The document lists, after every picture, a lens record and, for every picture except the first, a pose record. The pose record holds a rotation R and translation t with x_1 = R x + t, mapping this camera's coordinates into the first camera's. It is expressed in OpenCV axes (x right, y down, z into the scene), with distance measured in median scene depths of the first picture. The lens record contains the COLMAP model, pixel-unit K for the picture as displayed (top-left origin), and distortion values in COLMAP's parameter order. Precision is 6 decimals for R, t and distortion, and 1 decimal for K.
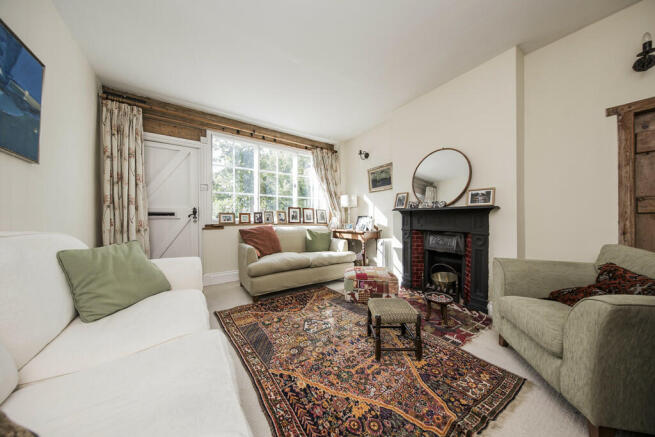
lens RADIAL K [[204.6, 0, 327.5], [0, 204.6, 218.5], [0, 0, 1]] dist [0.000317, -0.000010]
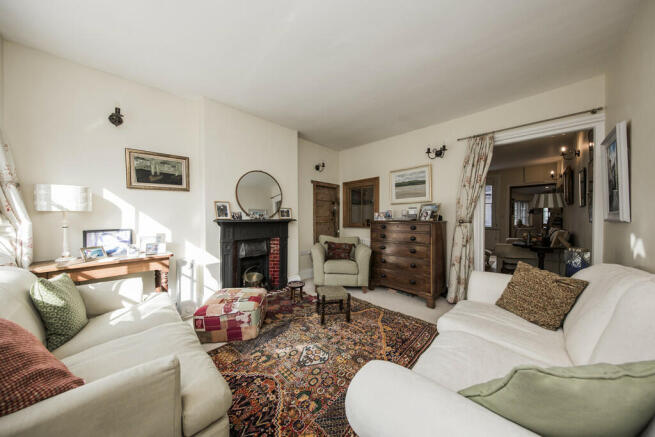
lens RADIAL K [[211.2, 0, 327.5], [0, 211.2, 218.5], [0, 0, 1]] dist [-0.000529, -0.000032]
pose [[-0.202165, -0.016926, 0.979205, -0.838717], [-0.001233, 0.999854, 0.017028, -0.088335], [-0.979351, 0.002235, -0.202157, 0.960671]]
